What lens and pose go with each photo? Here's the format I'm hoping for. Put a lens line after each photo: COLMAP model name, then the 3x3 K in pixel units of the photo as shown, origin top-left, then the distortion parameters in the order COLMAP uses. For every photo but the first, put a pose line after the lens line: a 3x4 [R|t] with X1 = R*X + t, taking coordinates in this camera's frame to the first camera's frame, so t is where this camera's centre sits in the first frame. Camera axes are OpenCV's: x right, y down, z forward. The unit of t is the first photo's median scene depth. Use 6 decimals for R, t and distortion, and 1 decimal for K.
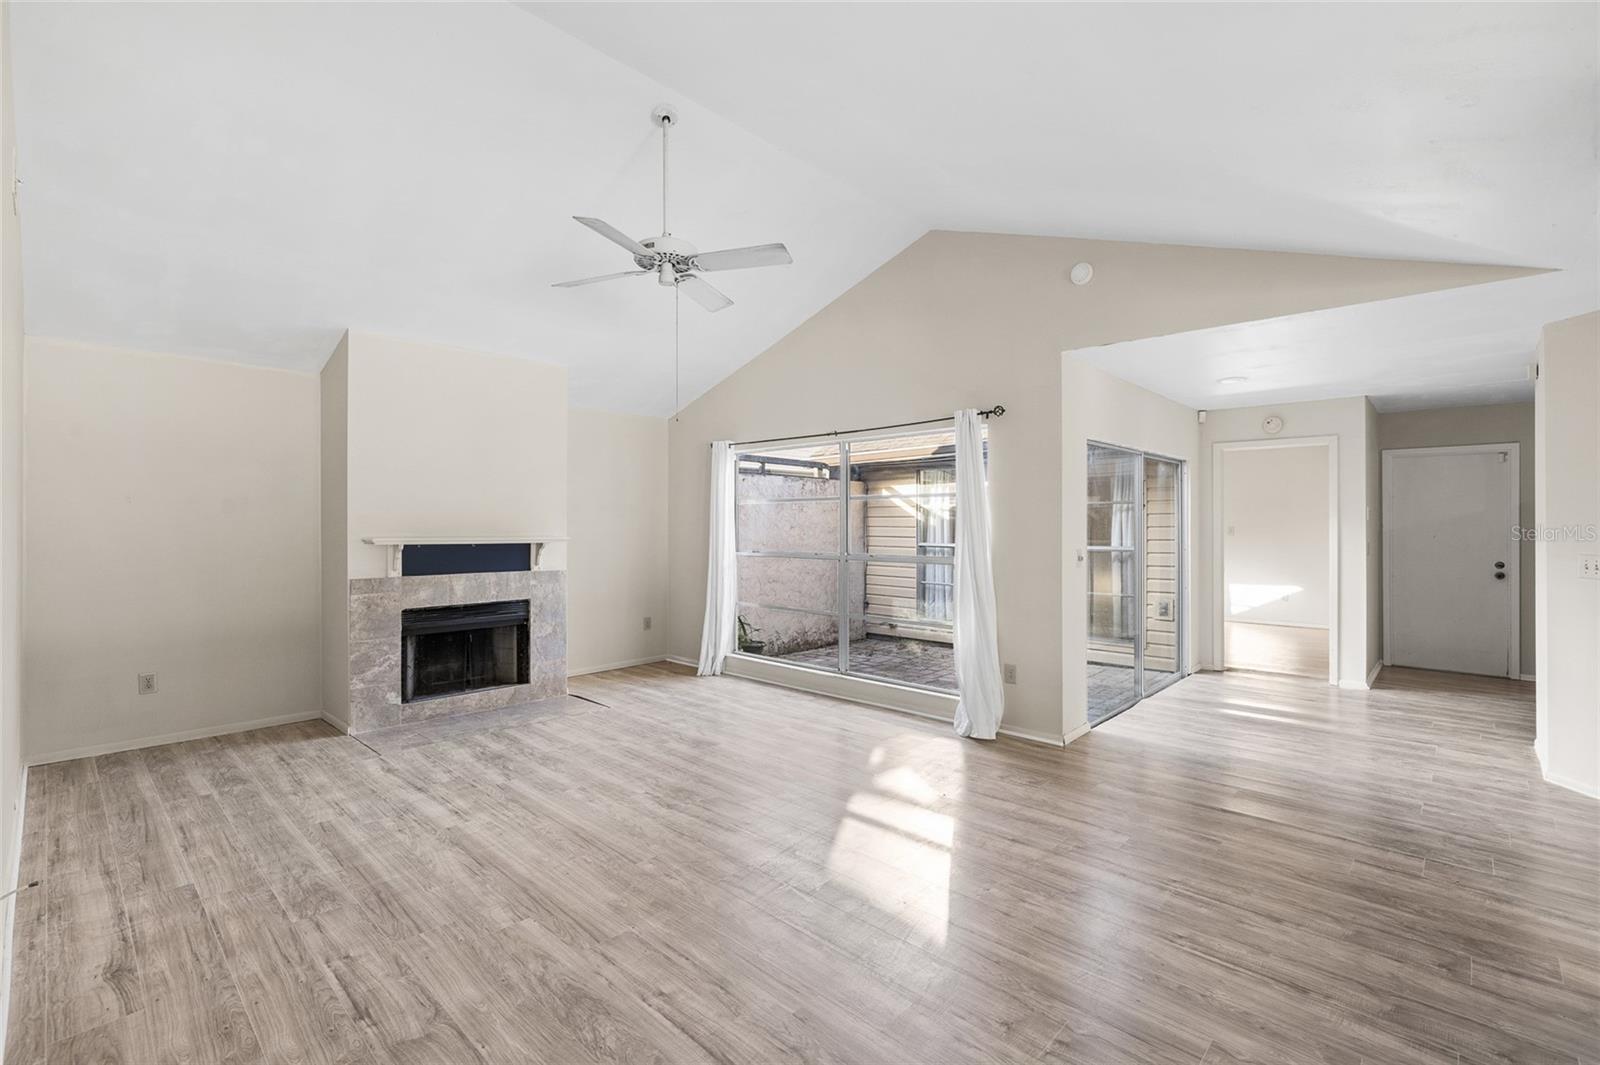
lens RADIAL K [[713.9, 0, 795.3], [0, 713.9, 519.0], [0, 0, 1]] dist [-0.010094, 0.001182]
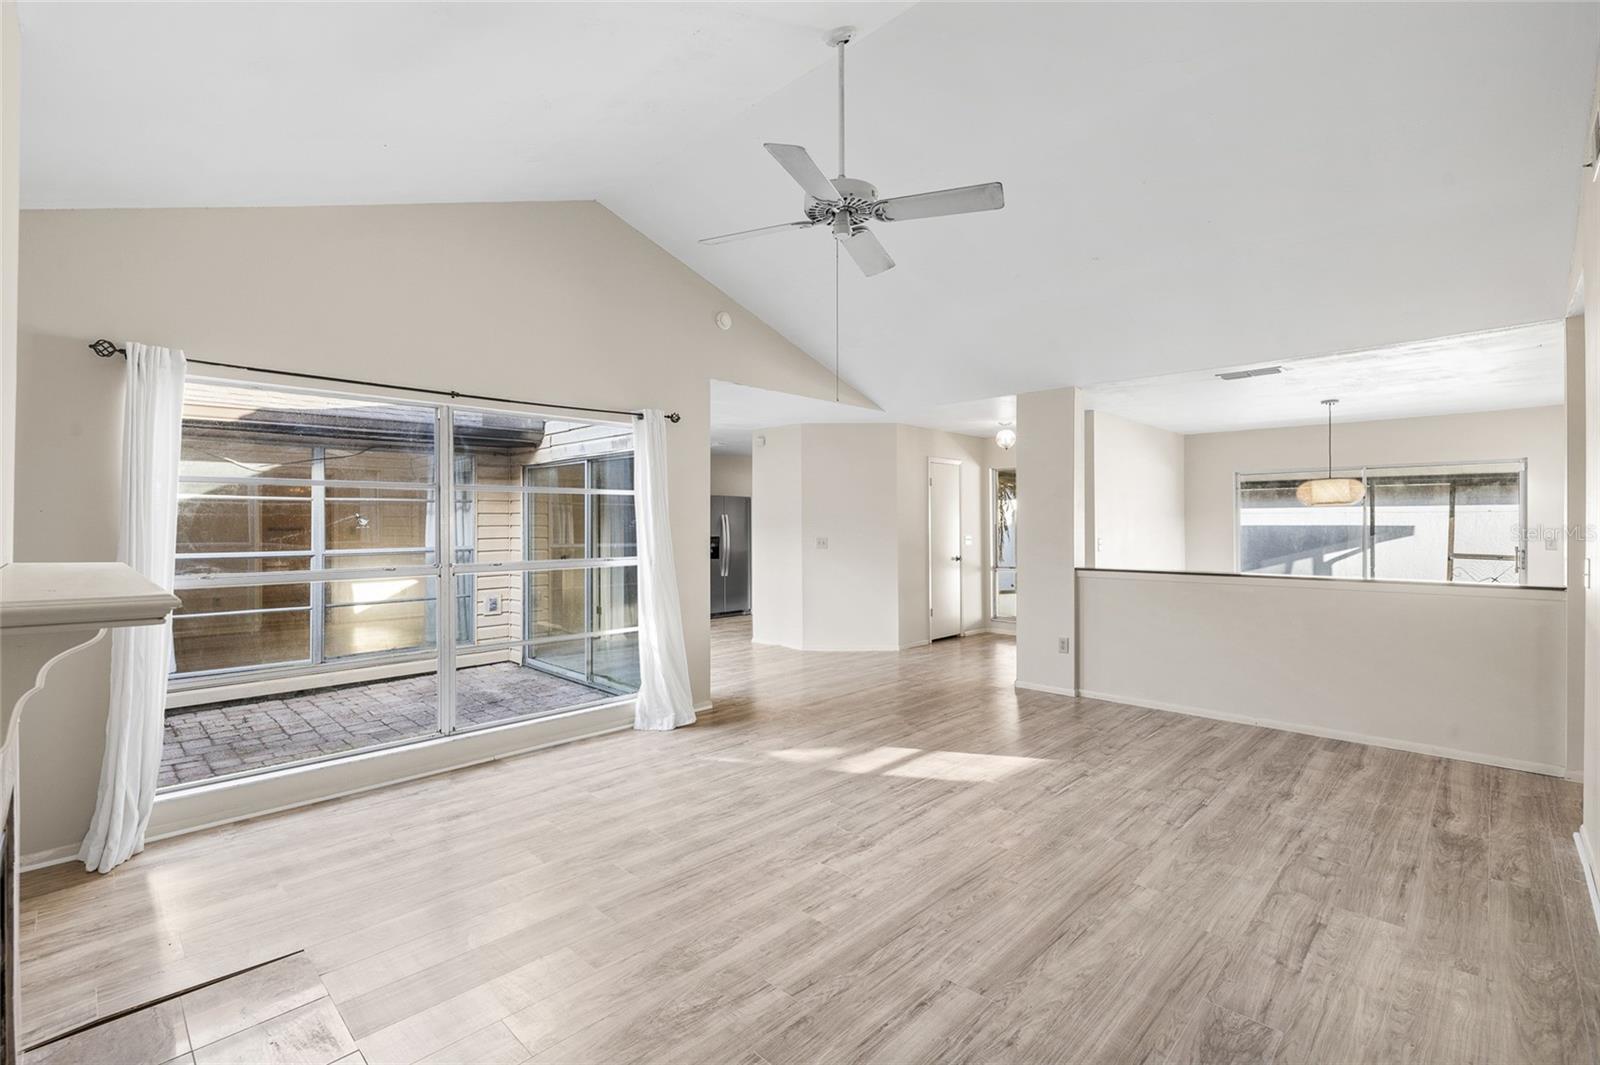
lens RADIAL K [[713.9, 0, 795.3], [0, 713.9, 519.0], [0, 0, 1]] dist [-0.010094, 0.001182]
pose [[0.016002, 0.004985, 0.999860, -0.934980], [-0.005291, 0.999974, -0.004901, 0.006219], [-0.999858, -0.005211, 0.016028, 0.952346]]
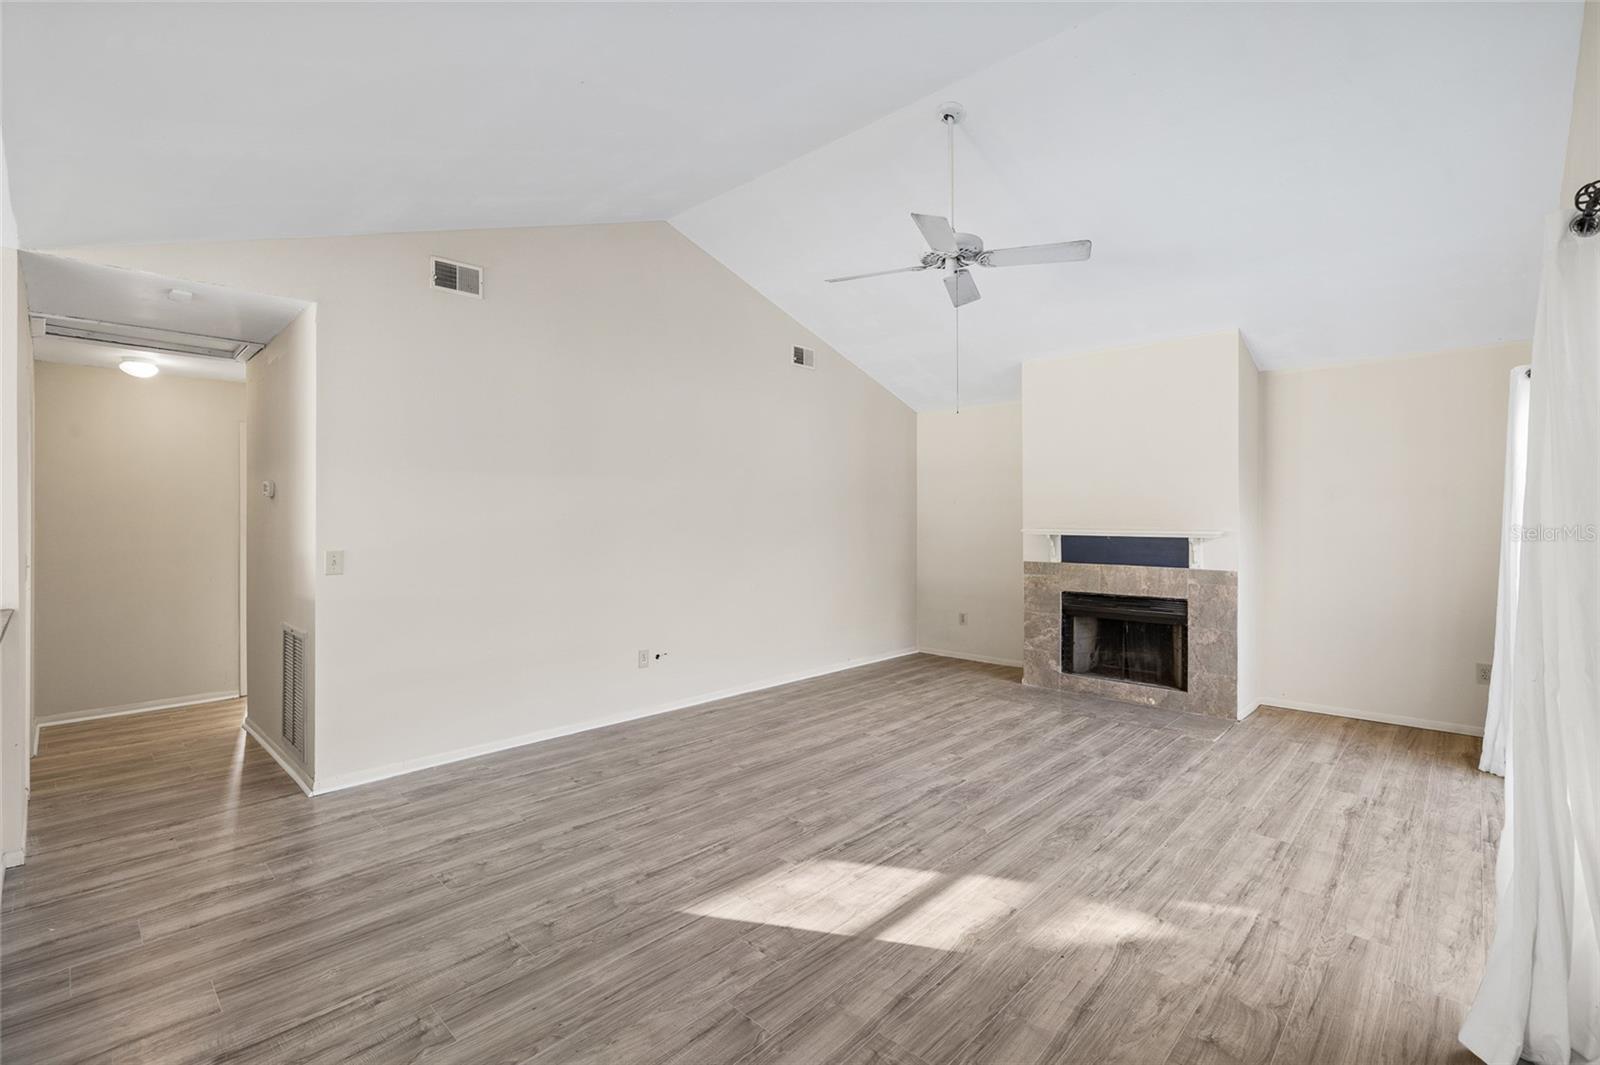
lens RADIAL K [[713.9, 0, 795.3], [0, 713.9, 519.0], [0, 0, 1]] dist [-0.010094, 0.001182]
pose [[-0.003307, 0.001597, -0.999993, 0.759106], [0.010058, 0.999948, 0.001563, 0.004828], [0.999944, -0.010053, -0.003323, 0.713883]]
